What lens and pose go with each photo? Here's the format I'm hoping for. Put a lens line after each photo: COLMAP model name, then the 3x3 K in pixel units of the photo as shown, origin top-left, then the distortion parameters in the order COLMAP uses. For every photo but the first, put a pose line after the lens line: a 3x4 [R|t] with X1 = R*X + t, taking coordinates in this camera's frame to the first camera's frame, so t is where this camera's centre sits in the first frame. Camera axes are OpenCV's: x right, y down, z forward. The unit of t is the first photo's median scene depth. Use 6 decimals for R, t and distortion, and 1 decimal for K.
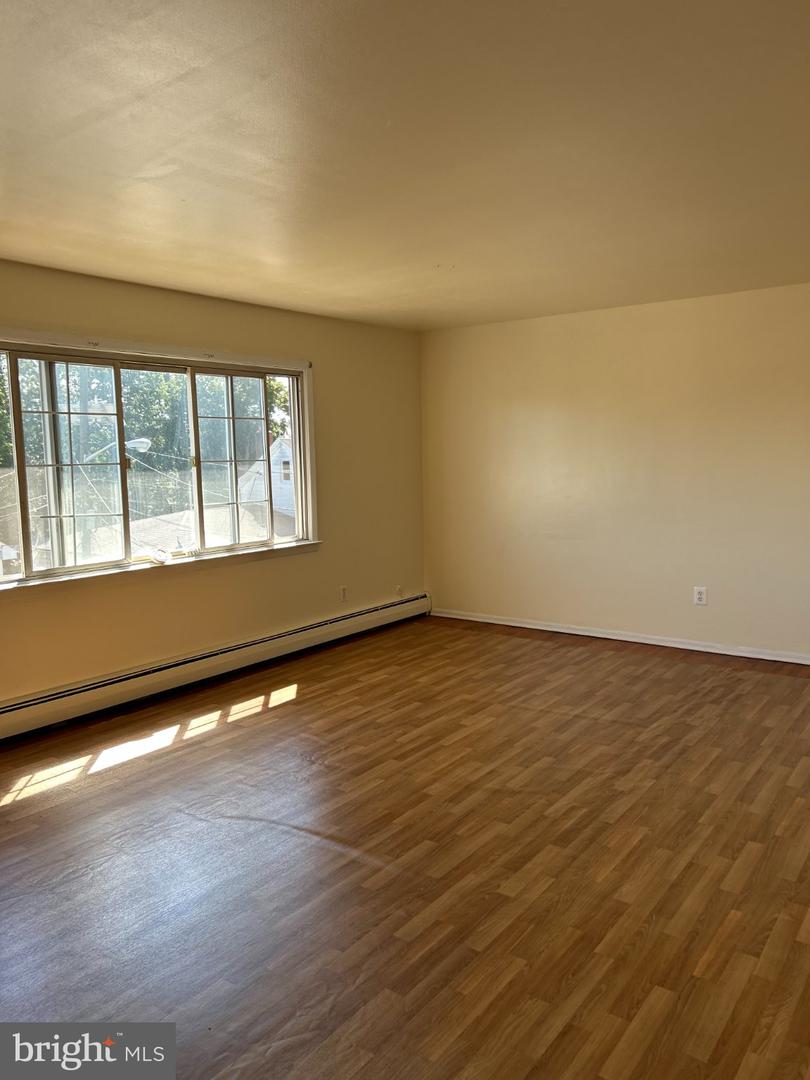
lens RADIAL K [[816.8, 0, 395.3], [0, 816.8, 543.7], [0, 0, 1]] dist [0.062952, -0.051145]
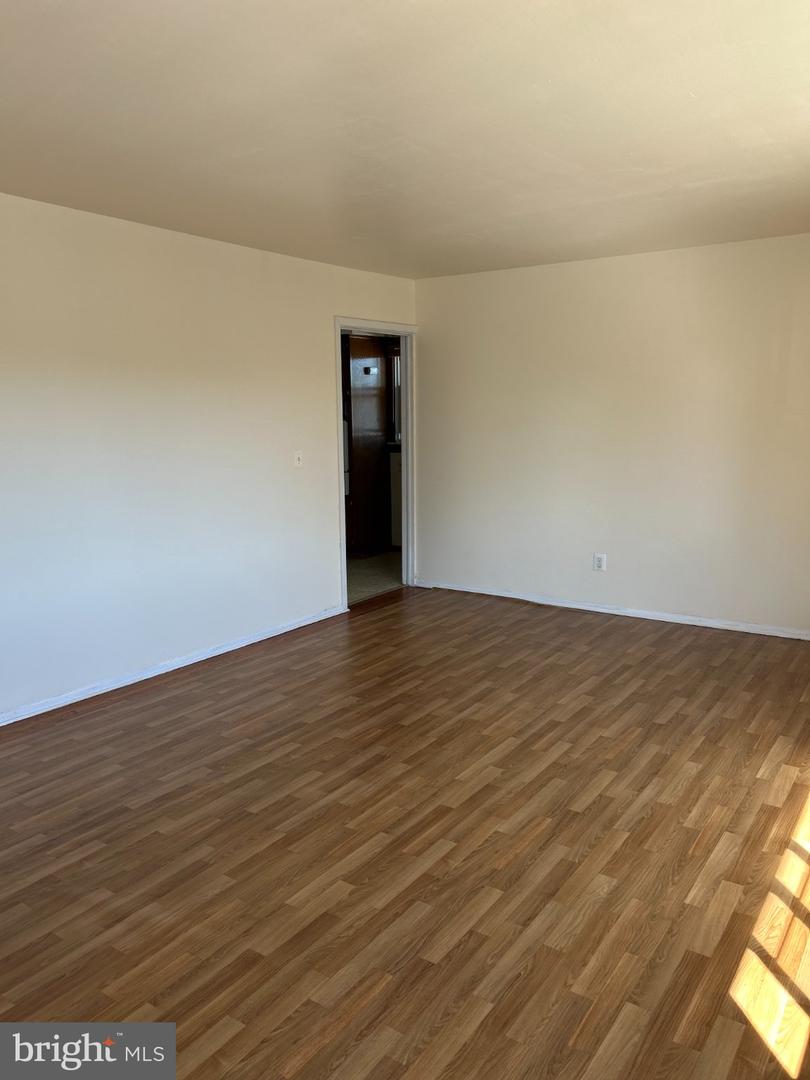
lens RADIAL K [[810.1, 0, 408.3], [0, 810.1, 539.5], [0, 0, 1]] dist [0.096112, -0.080604]
pose [[-0.998187, 0.039026, -0.045826, 0.058271], [0.025084, 0.961776, 0.272685, -0.176578], [0.054717, 0.271041, -0.961011, 1.522443]]
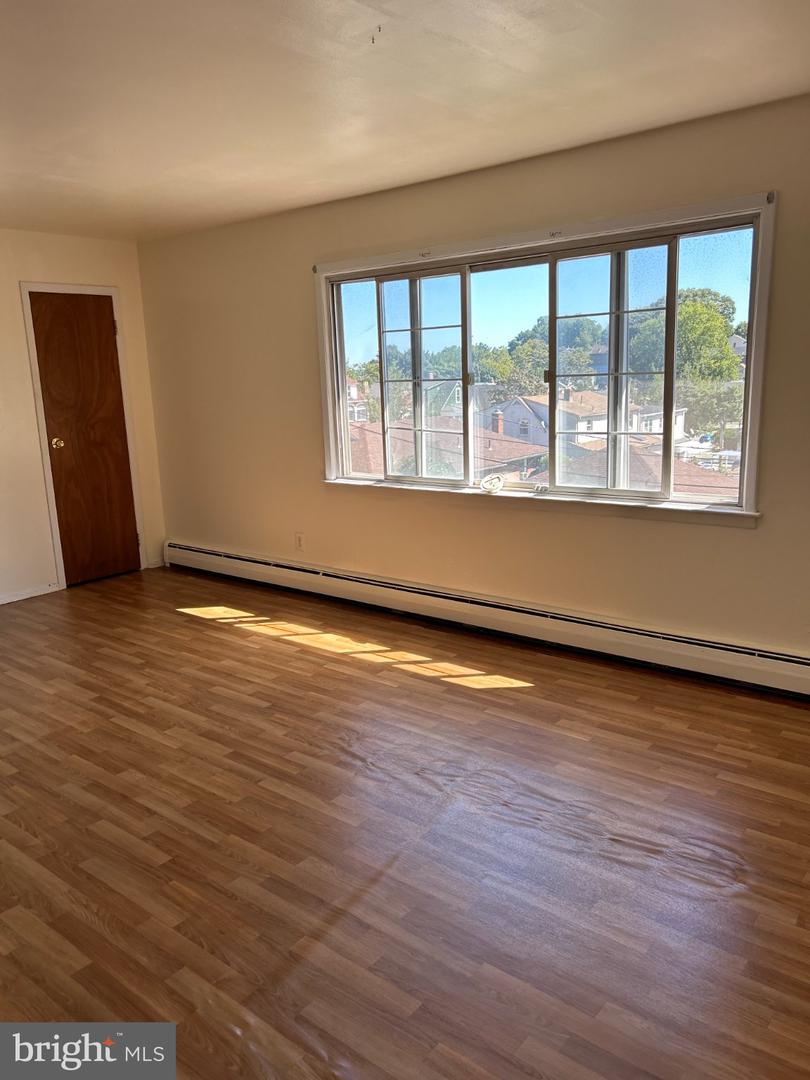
lens RADIAL K [[816.8, 0, 395.3], [0, 816.8, 543.7], [0, 0, 1]] dist [0.062952, -0.051145]
pose [[-0.026233, 0.216364, -0.975960, 0.704844], [-0.085794, 0.972207, 0.217838, -0.124547], [0.995967, 0.089446, -0.006941, 1.038080]]
